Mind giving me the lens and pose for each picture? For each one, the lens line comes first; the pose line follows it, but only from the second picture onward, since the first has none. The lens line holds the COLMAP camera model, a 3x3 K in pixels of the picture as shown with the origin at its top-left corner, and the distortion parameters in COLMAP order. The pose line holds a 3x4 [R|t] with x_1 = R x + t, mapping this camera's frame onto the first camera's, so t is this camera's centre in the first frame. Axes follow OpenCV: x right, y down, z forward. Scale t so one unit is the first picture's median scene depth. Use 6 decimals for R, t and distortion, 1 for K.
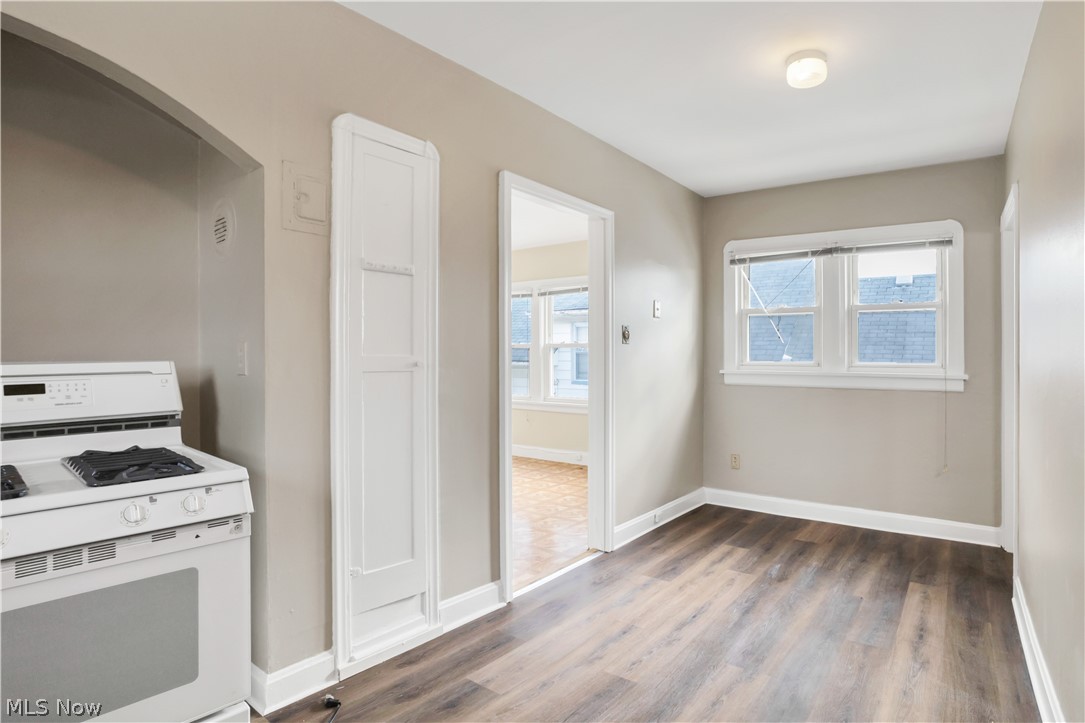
lens RADIAL K [[565.7, 0, 542.5], [0, 565.7, 361.5], [0, 0, 1]] dist [-0.042947, 0.001182]
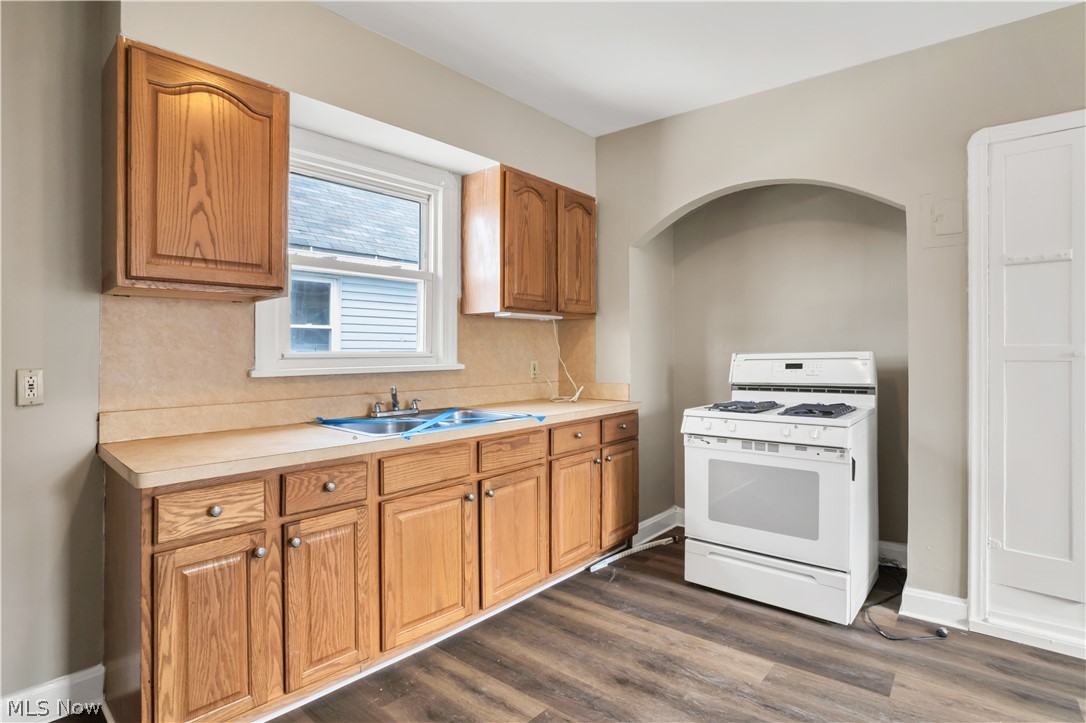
lens RADIAL K [[581.3, 0, 543.0], [0, 581.3, 361.5], [0, 0, 1]] dist [-0.035388, 0.000530]
pose [[-0.068584, 0.012262, -0.997570, 0.536378], [-0.004081, 0.999913, 0.012571, 0.006335], [0.997637, 0.004933, -0.068528, 0.125442]]
